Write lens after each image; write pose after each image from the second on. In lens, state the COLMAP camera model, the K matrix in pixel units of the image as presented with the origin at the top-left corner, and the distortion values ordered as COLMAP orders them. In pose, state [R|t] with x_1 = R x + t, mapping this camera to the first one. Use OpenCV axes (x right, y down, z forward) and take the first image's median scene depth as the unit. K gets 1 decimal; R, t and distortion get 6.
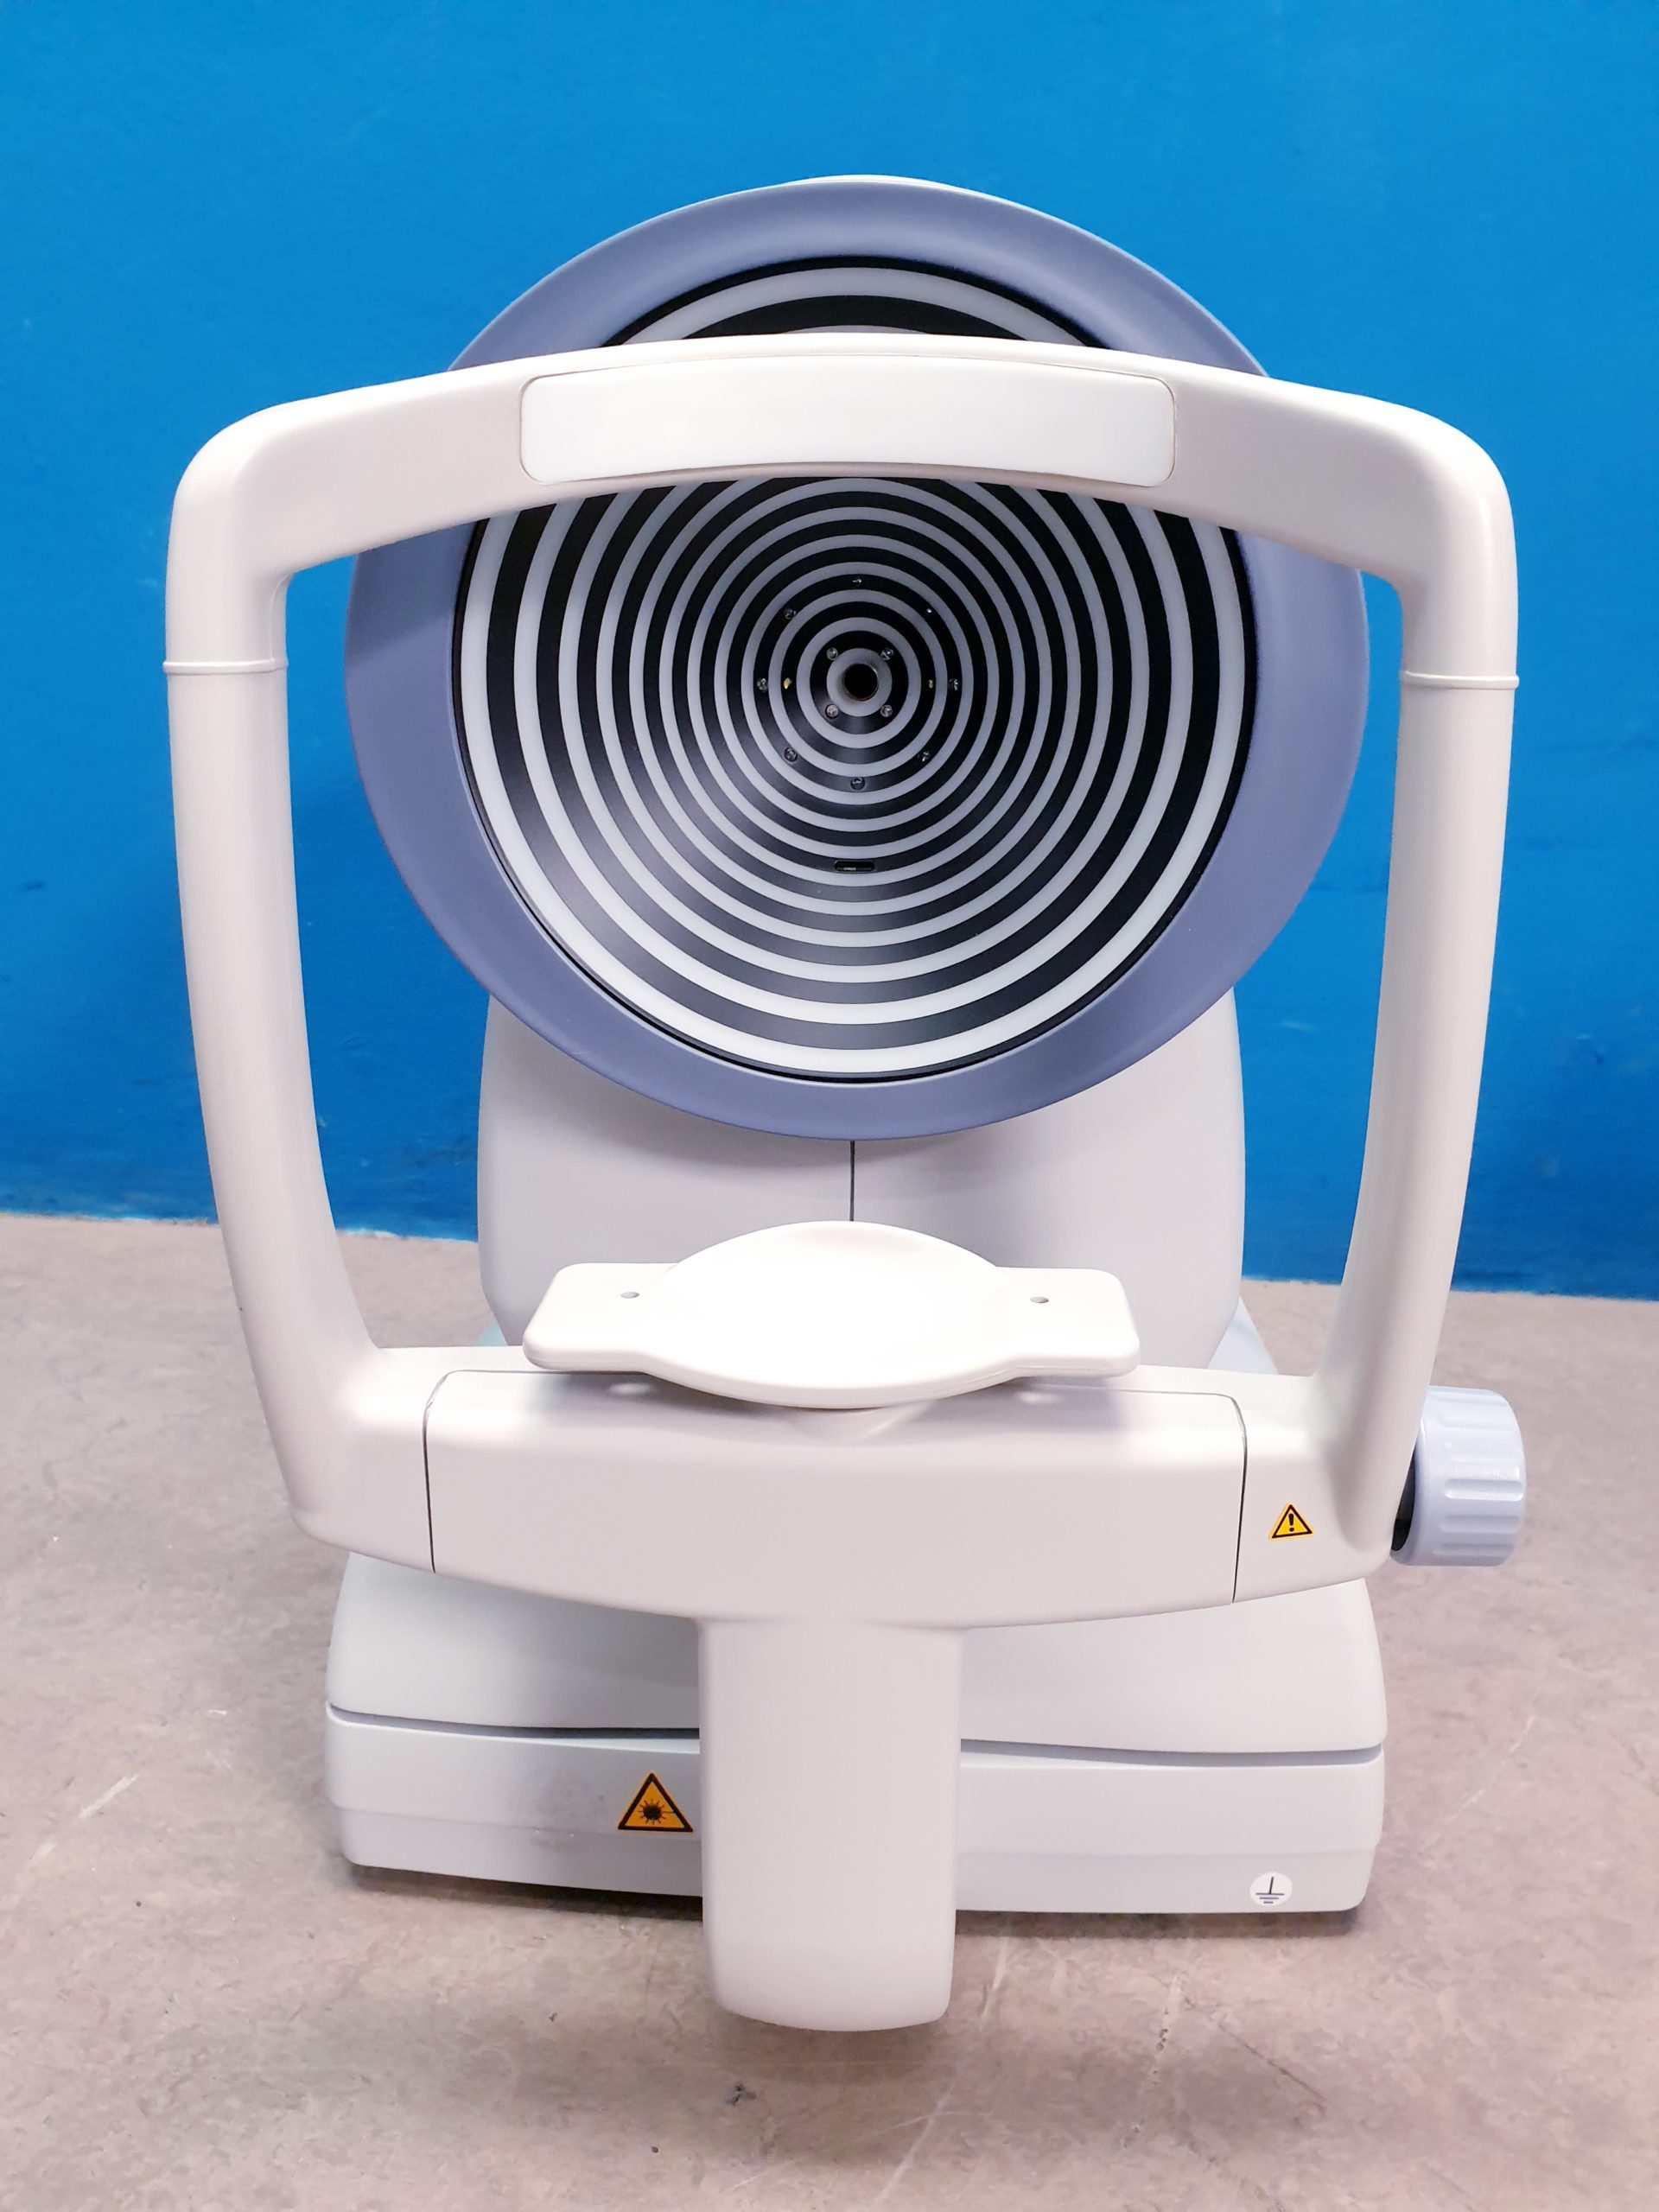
lens RADIAL K [[1763.6, 0, 868.0], [0, 1763.6, 1099.0], [0, 0, 1]] dist [-0.027101, 0.042186]
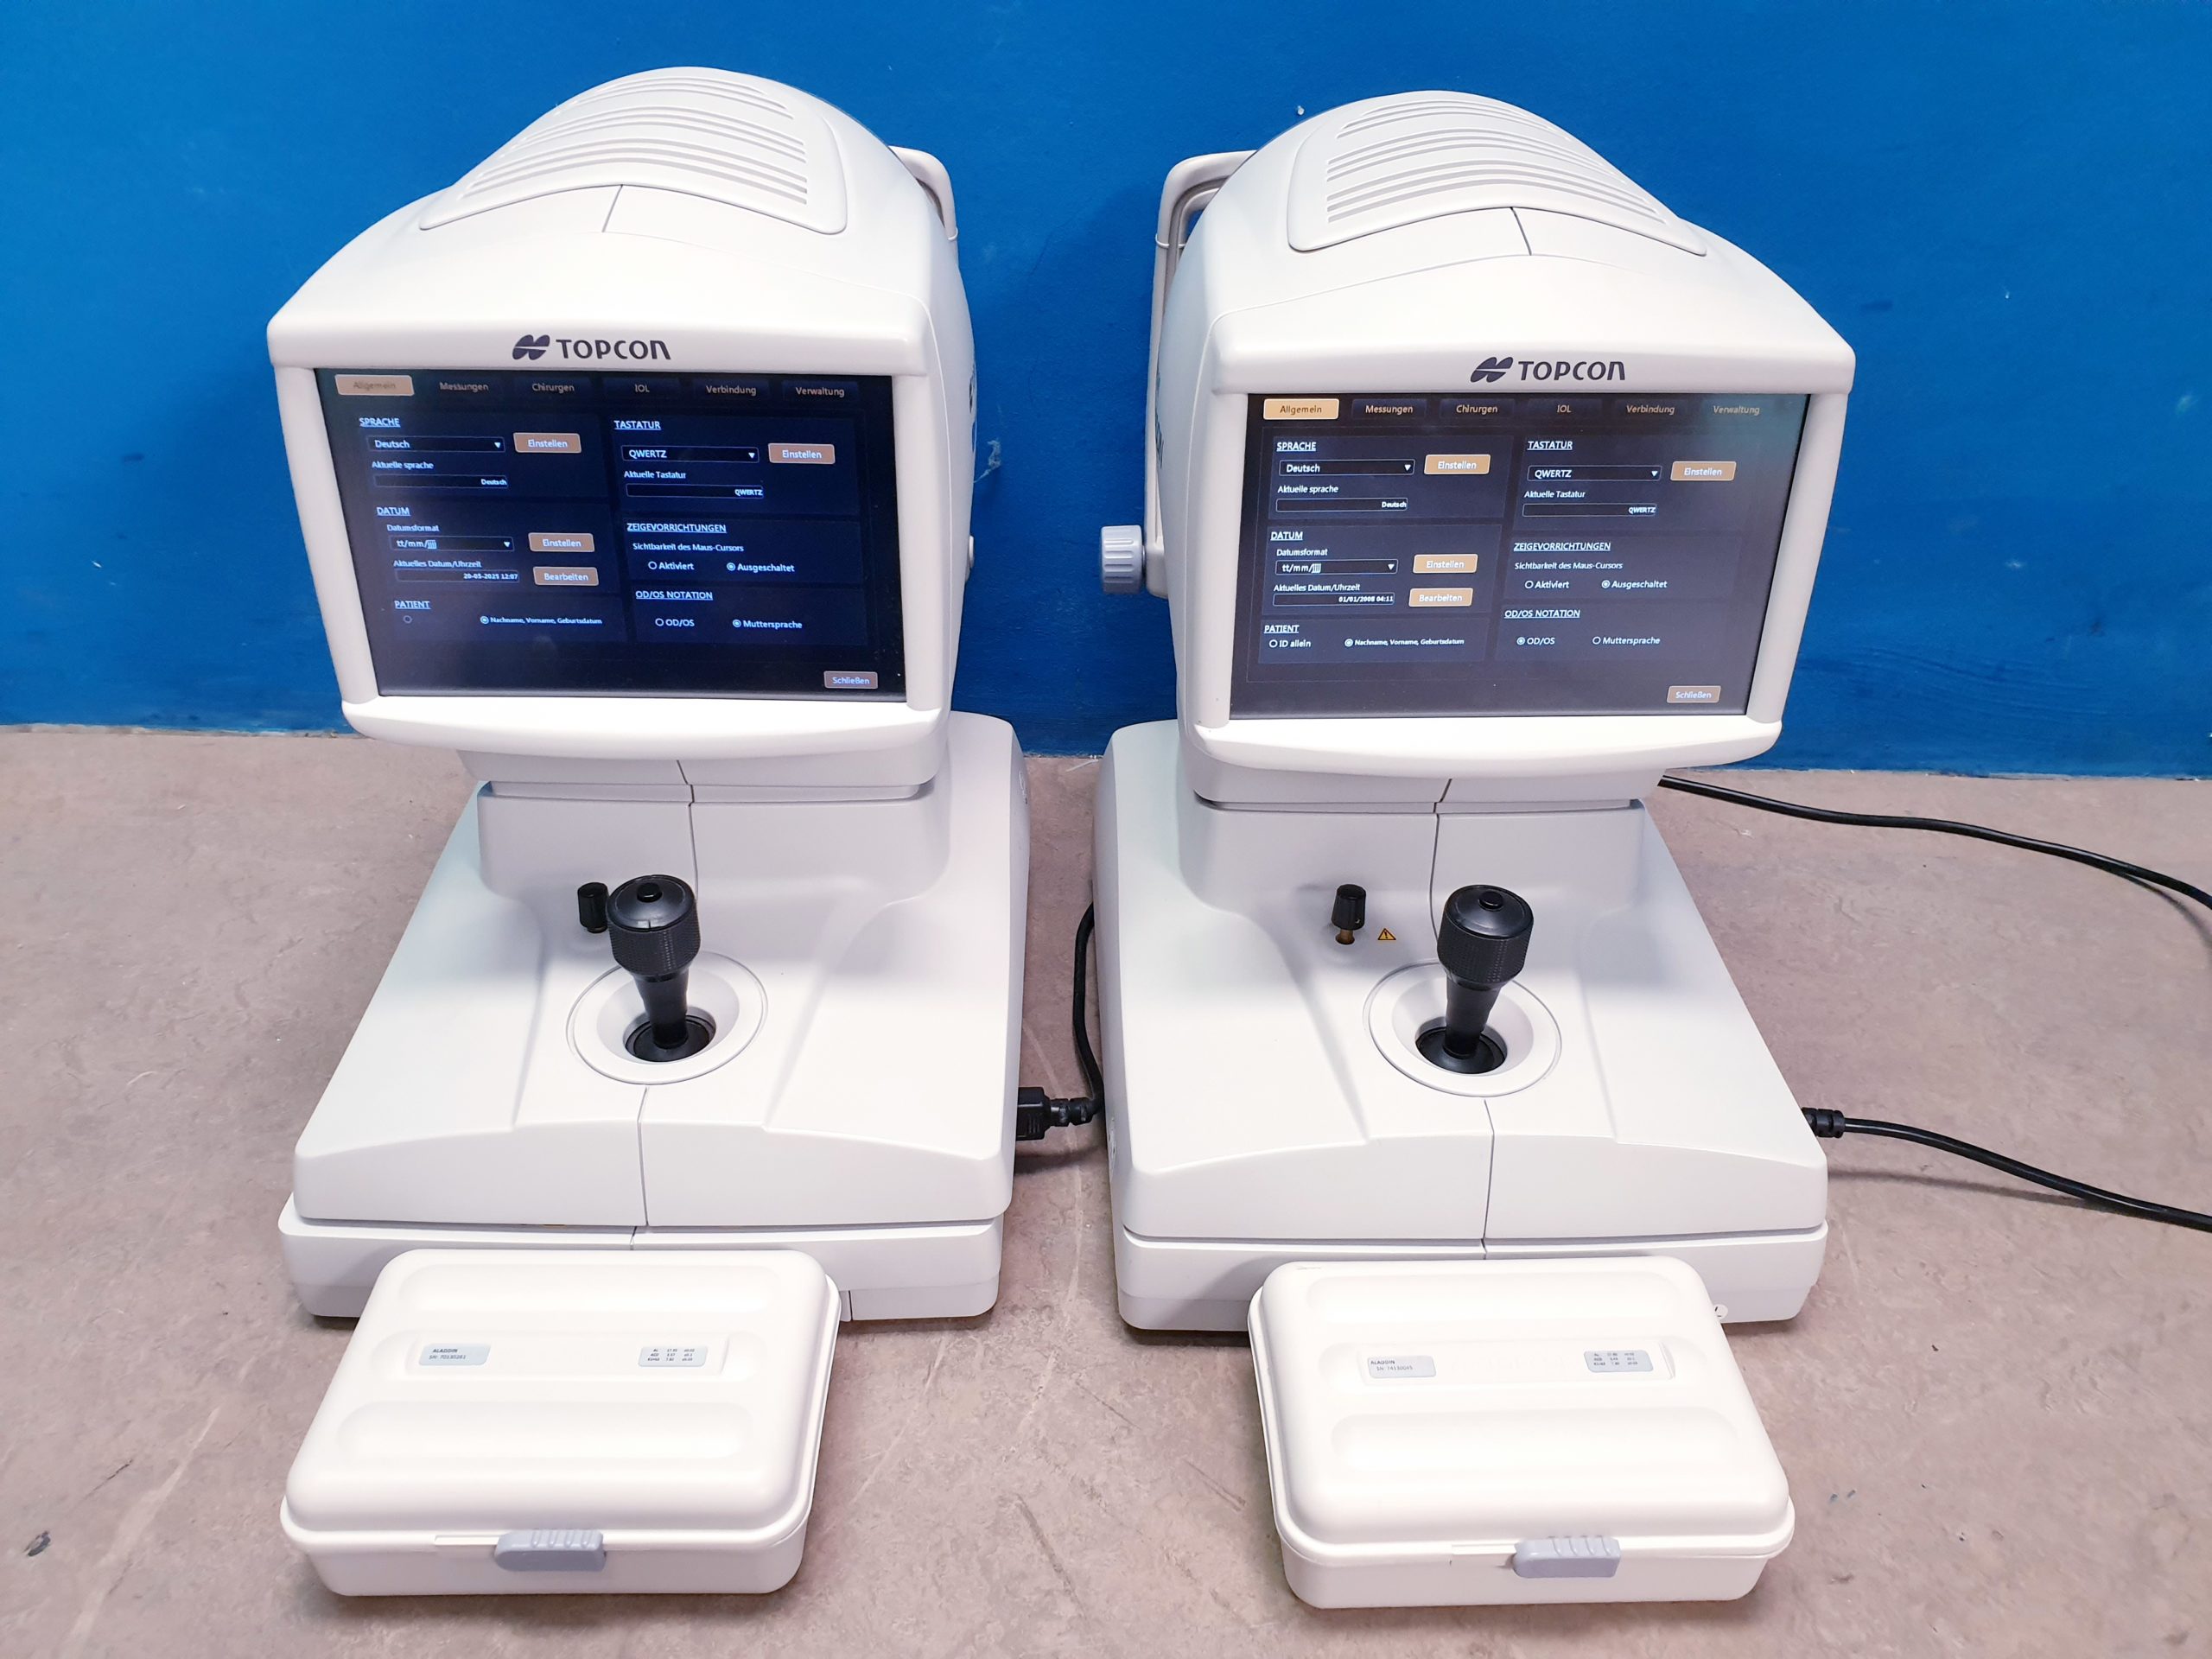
lens RADIAL K [[1763.6, 0, 1149.7], [0, 1763.6, 796.6], [0, 0, 1]] dist [-0.027101, 0.042186]
pose [[0.996673, -0.037842, 0.072185, 0.164403], [0.017123, 0.963129, 0.268495, -0.389132], [-0.079684, -0.266365, 0.960573, -0.373603]]
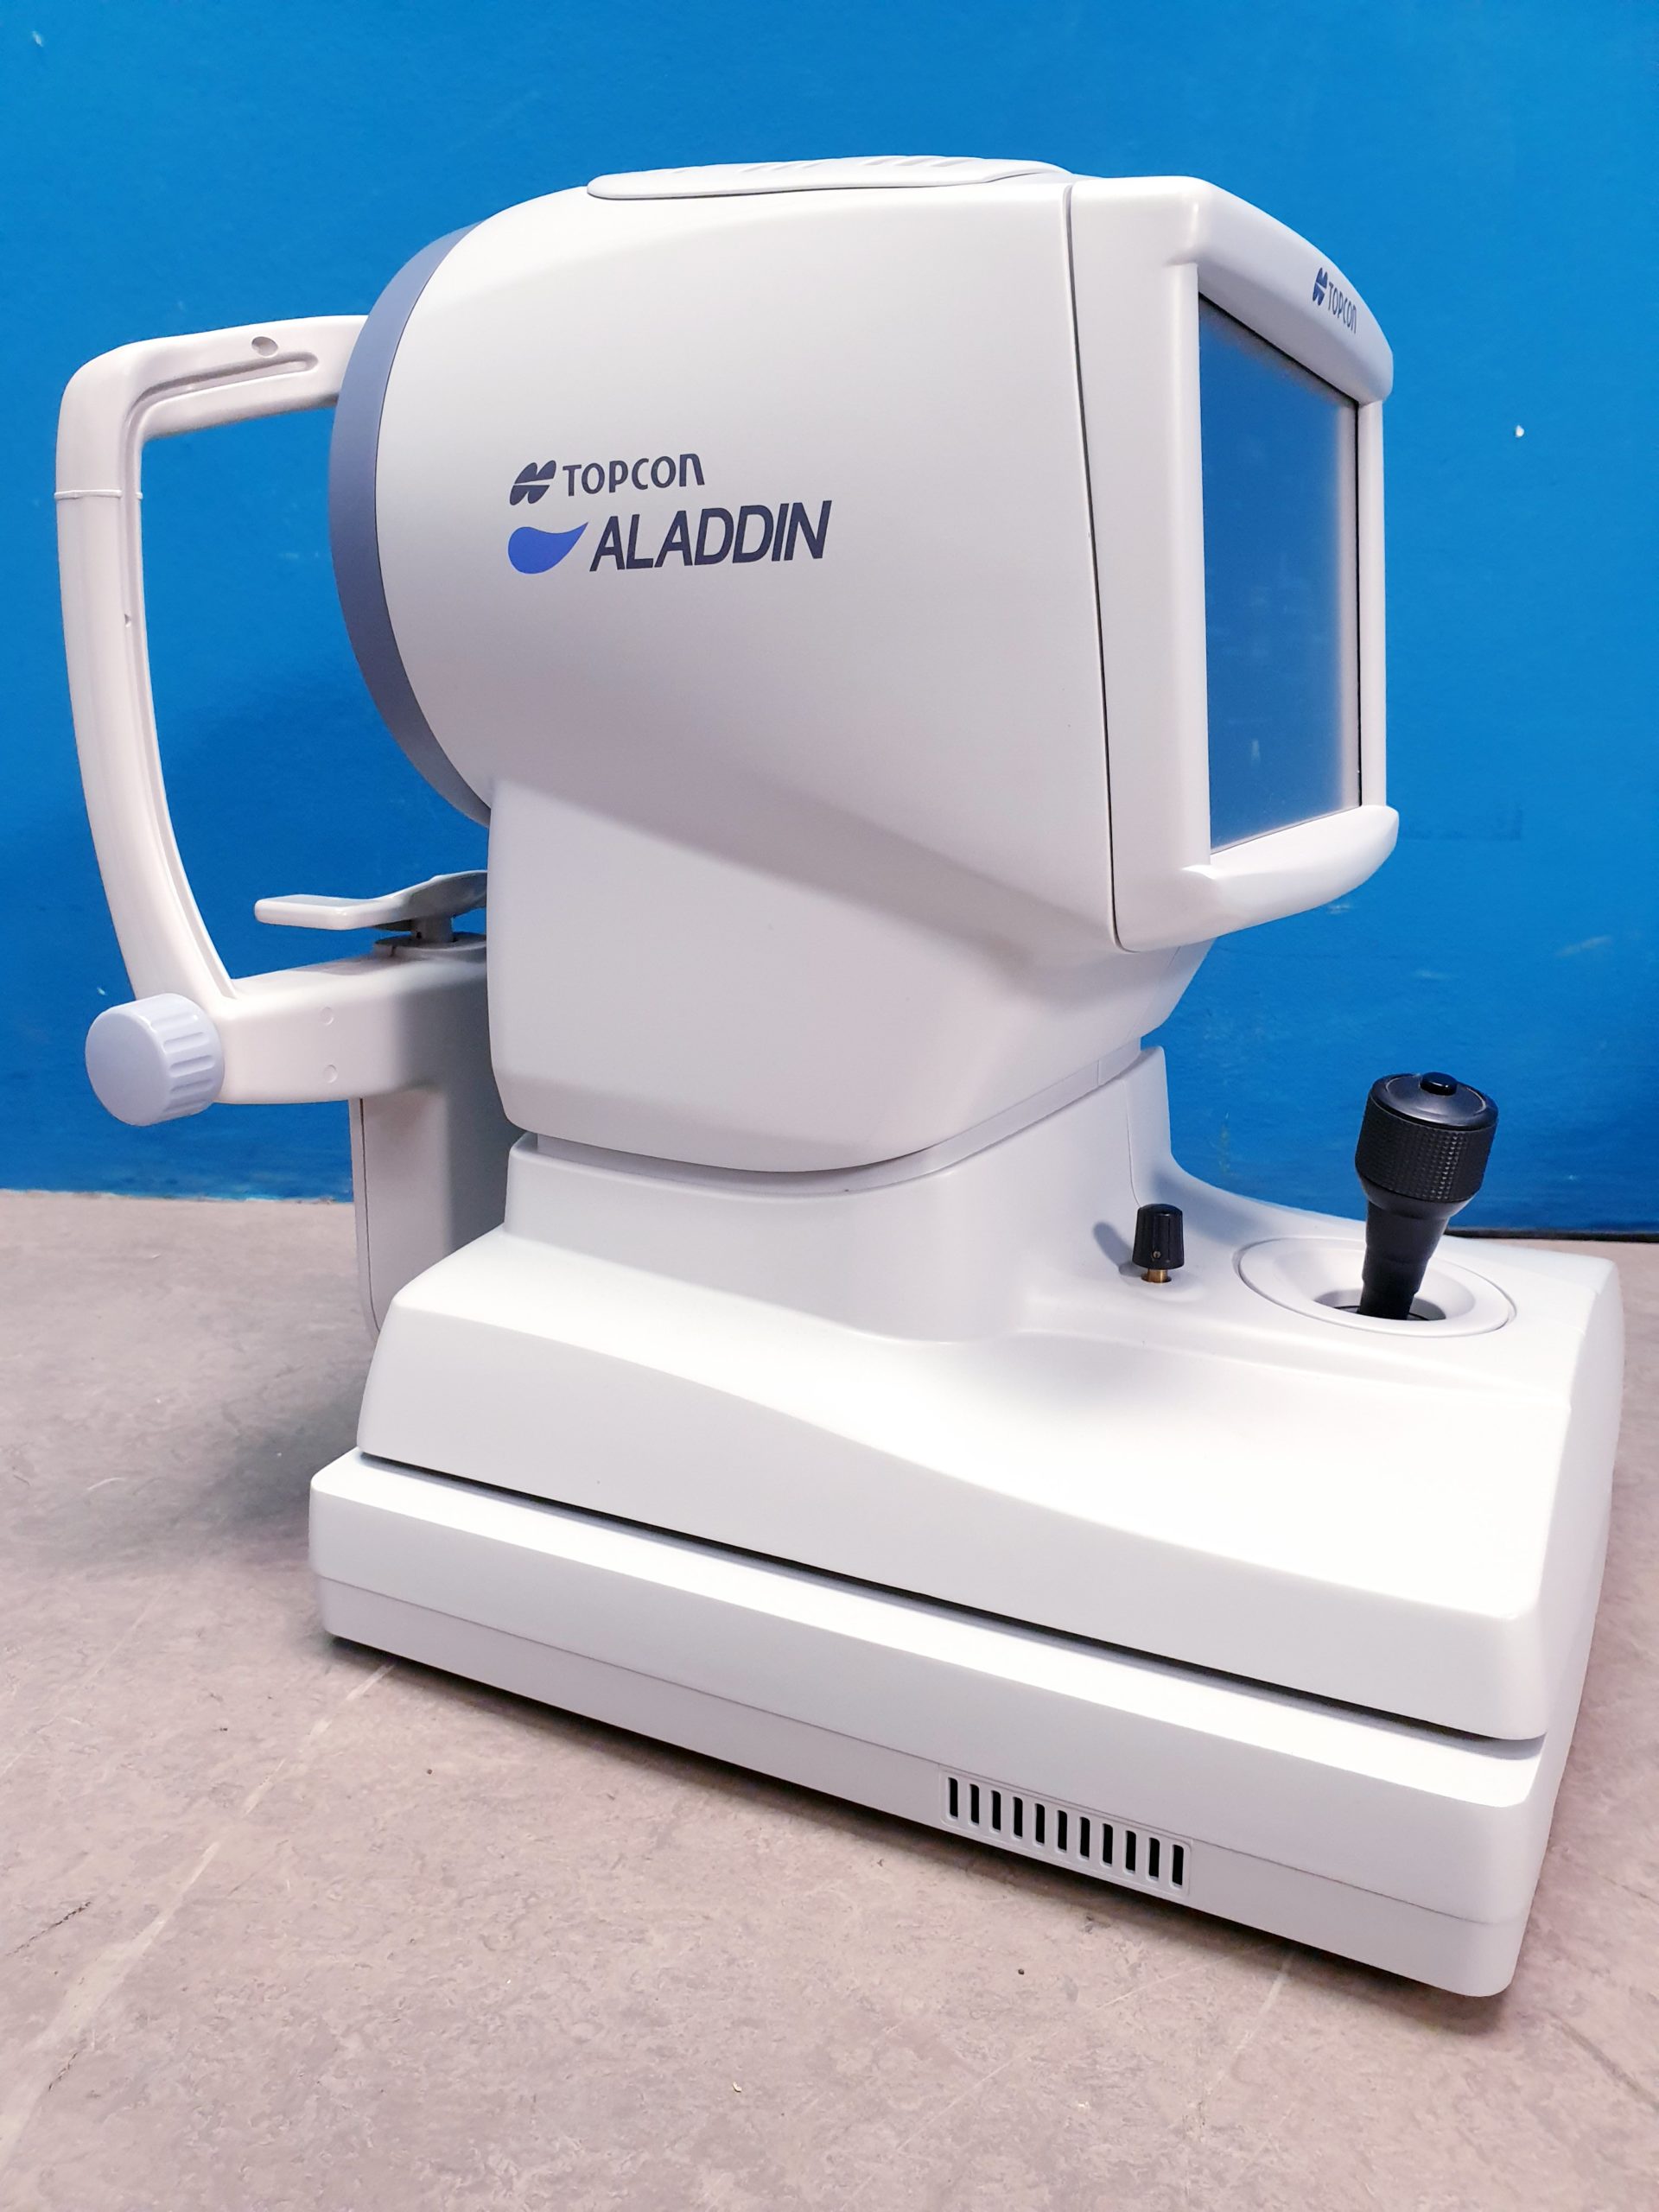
lens RADIAL K [[1763.6, 0, 820.4], [0, 1763.6, 1106.0], [0, 0, 1]] dist [-0.027101, 0.042186]
pose [[0.999869, -0.015819, 0.003506, -0.200703], [0.015985, 0.998428, -0.053728, 0.148874], [-0.002651, 0.053777, 0.998549, 0.001204]]
